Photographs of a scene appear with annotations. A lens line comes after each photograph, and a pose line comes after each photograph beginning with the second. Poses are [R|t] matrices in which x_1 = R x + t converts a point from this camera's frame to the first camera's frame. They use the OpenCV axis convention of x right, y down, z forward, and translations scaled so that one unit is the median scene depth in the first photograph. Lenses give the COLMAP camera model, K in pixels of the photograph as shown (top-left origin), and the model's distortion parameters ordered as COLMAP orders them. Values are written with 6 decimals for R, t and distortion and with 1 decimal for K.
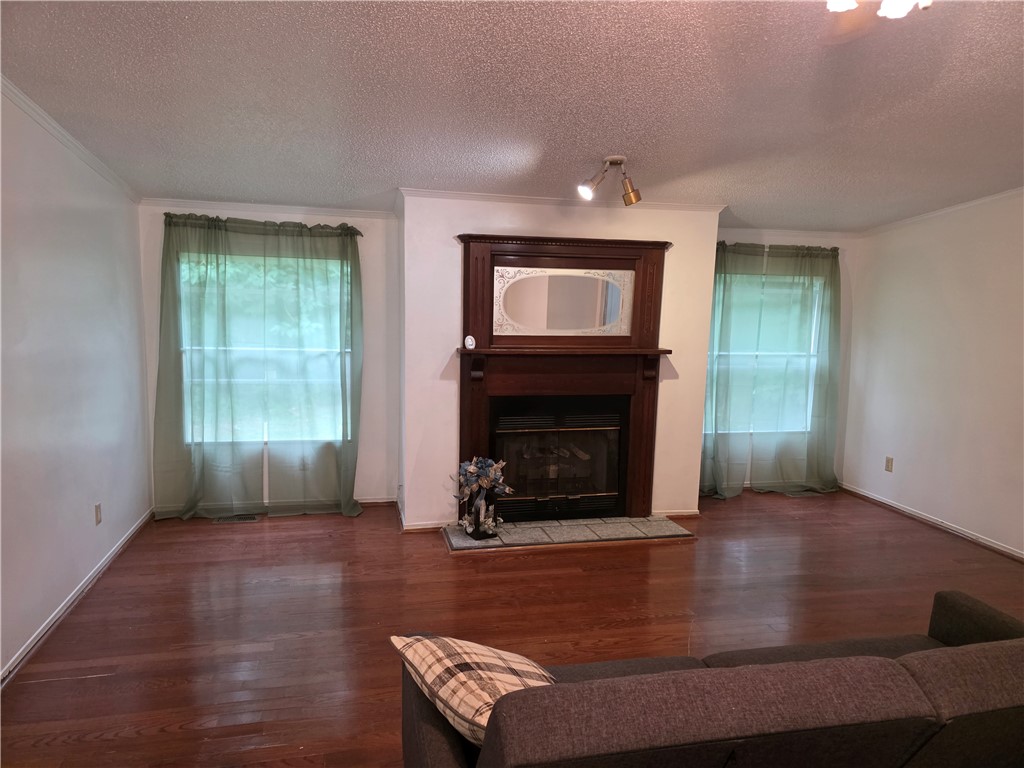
lens RADIAL K [[689.0, 0, 512.0], [0, 689.0, 384.0], [0, 0, 1]] dist [0.077919, -0.094234]
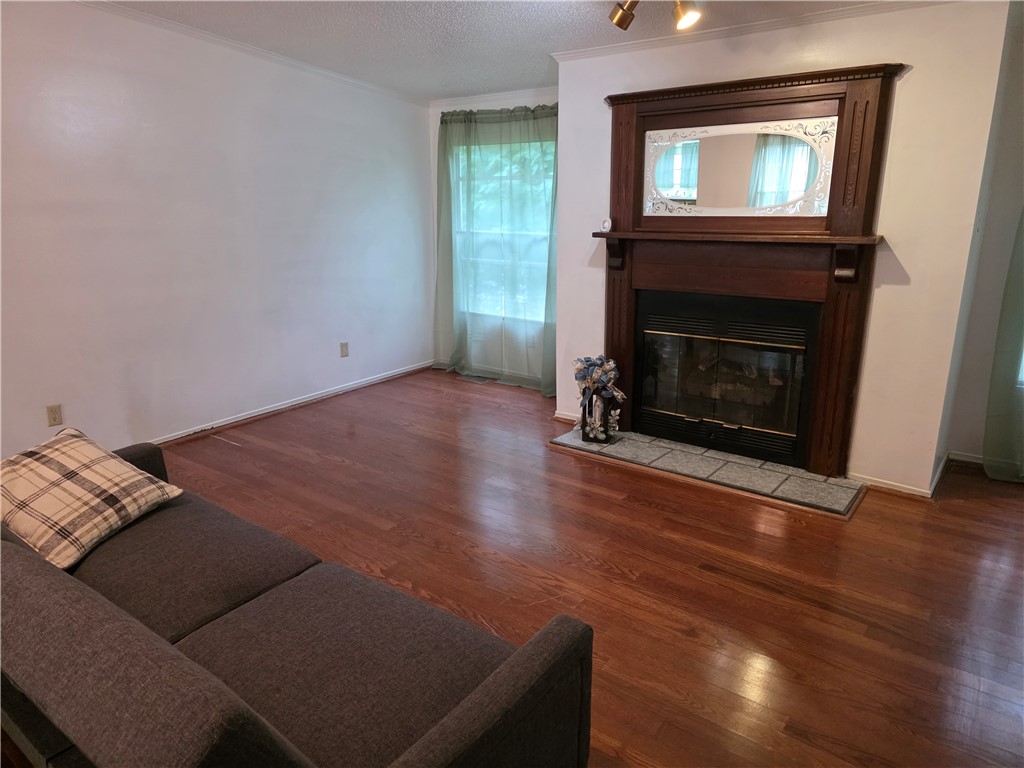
lens RADIAL K [[689.0, 0, 512.0], [0, 689.0, 384.0], [0, 0, 1]] dist [0.077919, -0.094234]
pose [[0.631751, 0.175640, -0.755011, 0.533974], [-0.065431, 0.982599, 0.173835, -0.005756], [0.772405, -0.060419, 0.632250, 0.311208]]
